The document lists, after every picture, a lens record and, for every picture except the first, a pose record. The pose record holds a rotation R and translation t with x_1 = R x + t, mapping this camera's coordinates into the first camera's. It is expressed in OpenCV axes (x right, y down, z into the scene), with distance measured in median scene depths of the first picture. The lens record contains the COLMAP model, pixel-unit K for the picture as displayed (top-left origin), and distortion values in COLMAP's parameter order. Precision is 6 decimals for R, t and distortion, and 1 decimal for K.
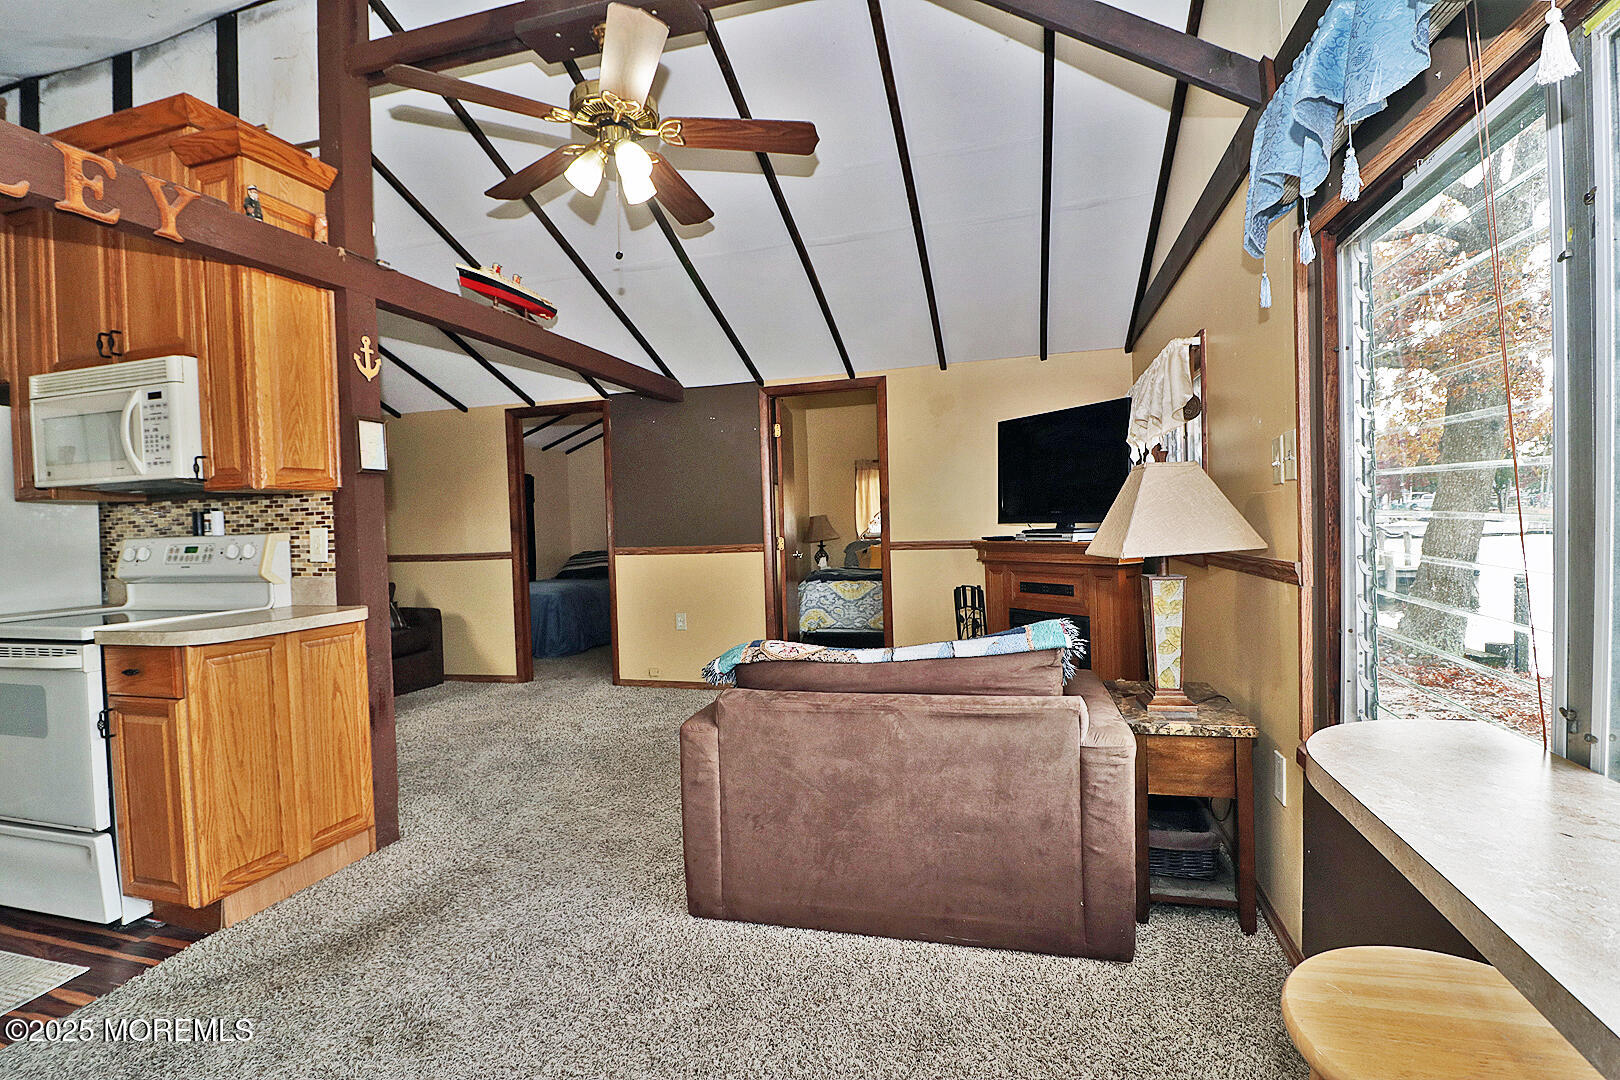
lens RADIAL K [[759.6, 0, 784.9], [0, 759.6, 544.3], [0, 0, 1]] dist [-0.006071, -0.009404]
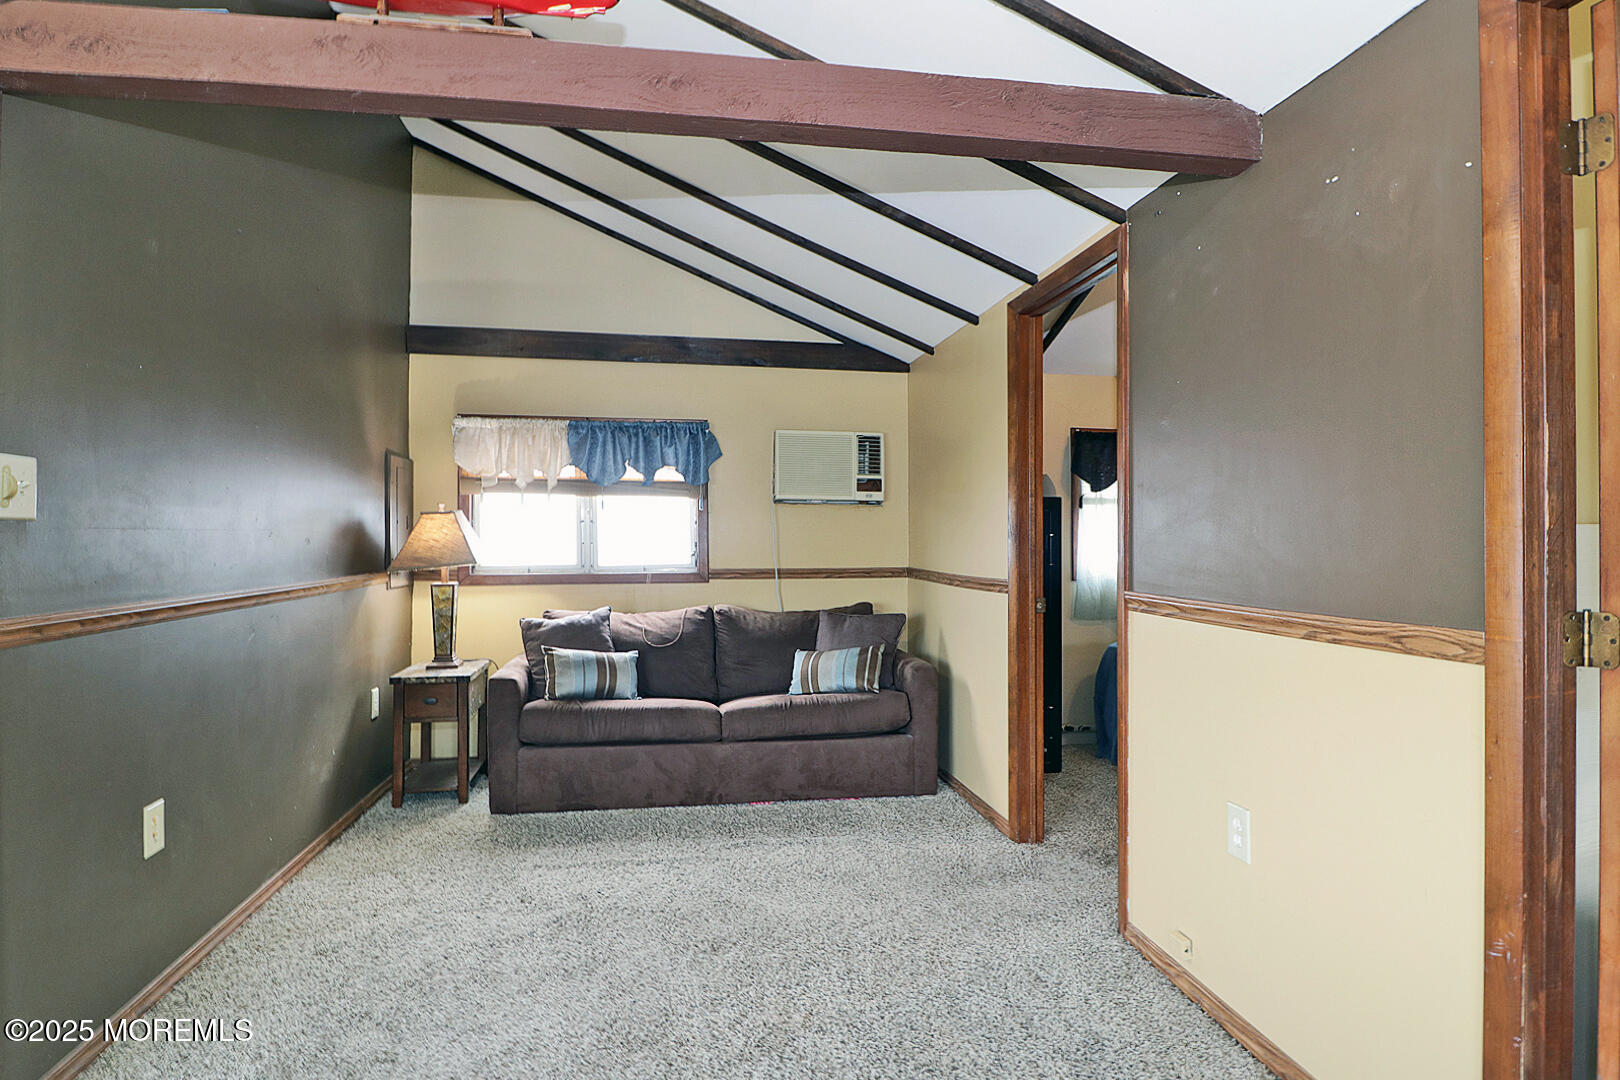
lens RADIAL K [[870.7, 0, 822.2], [0, 870.7, 534.3], [0, 0, 1]] dist [-0.004045, -0.007282]
pose [[0.457072, 0.027822, -0.888995, 0.208448], [-0.033290, 0.999345, 0.014159, -0.050655], [0.888807, 0.023123, 0.457699, 1.238639]]
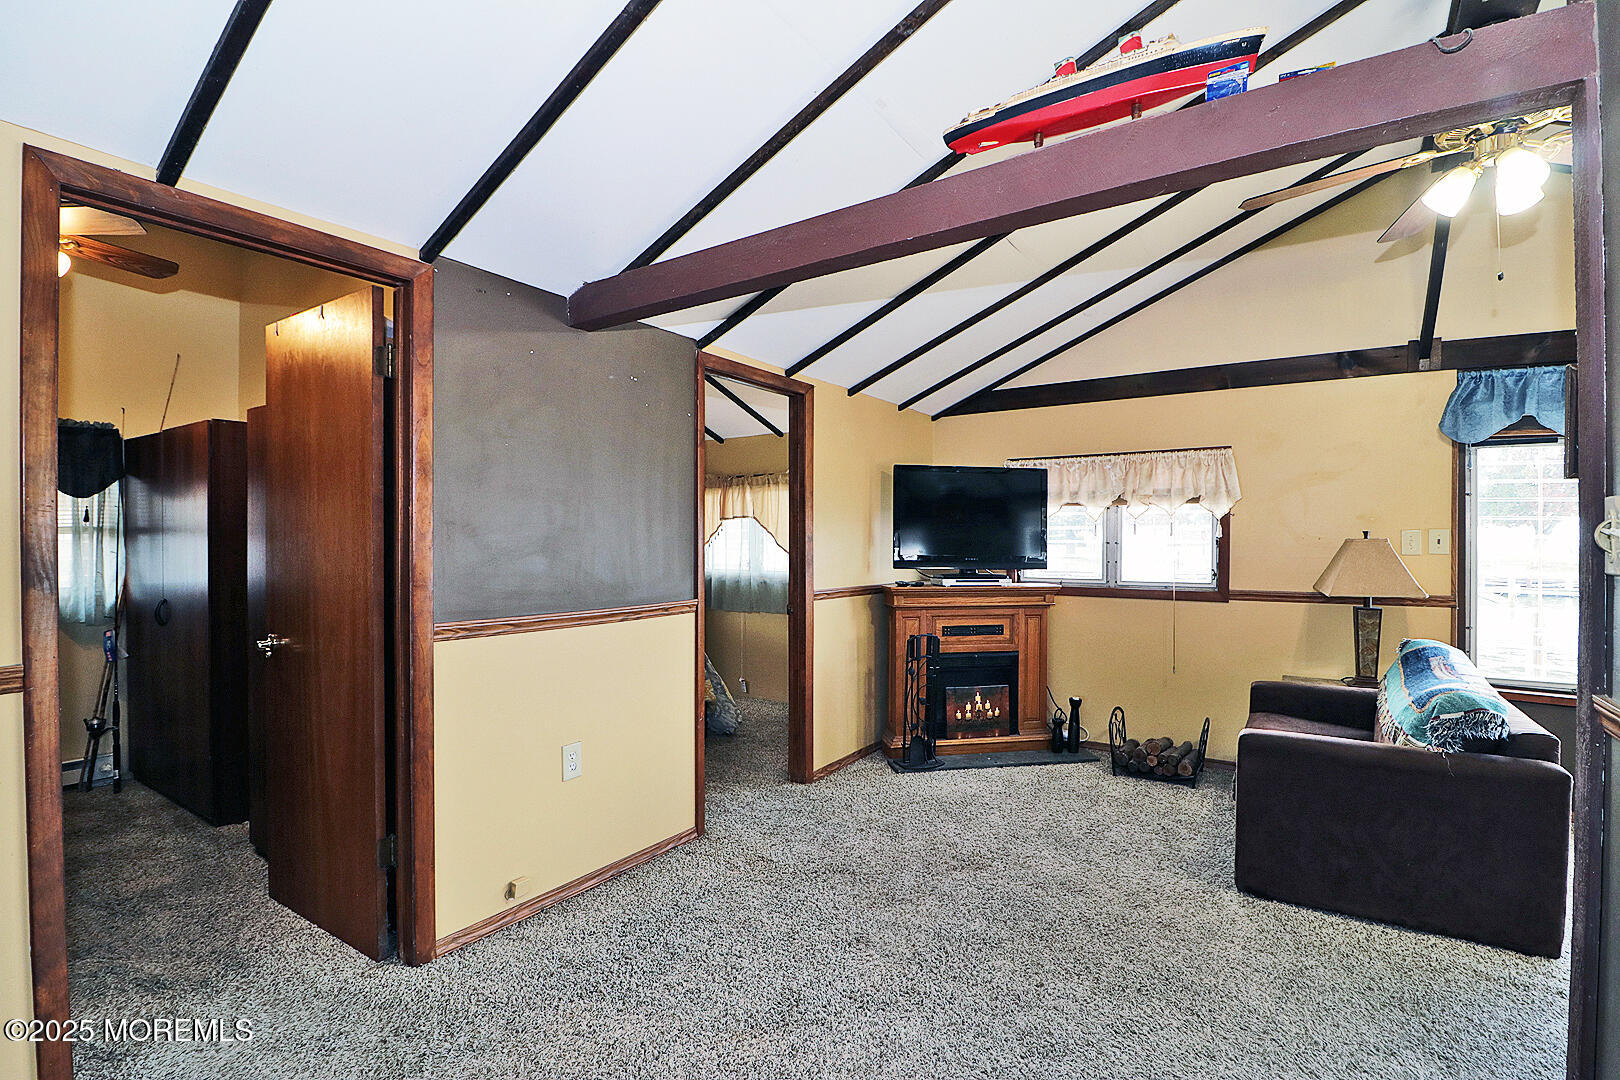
lens RADIAL K [[759.6, 0, 810.3], [0, 759.6, 543.1], [0, 0, 1]] dist [-0.006071, -0.009404]
pose [[0.281528, 0.031462, 0.959037, -1.076658], [0.012729, 0.999252, -0.036518, -0.041068], [-0.959468, 0.022488, 0.280917, 1.315001]]
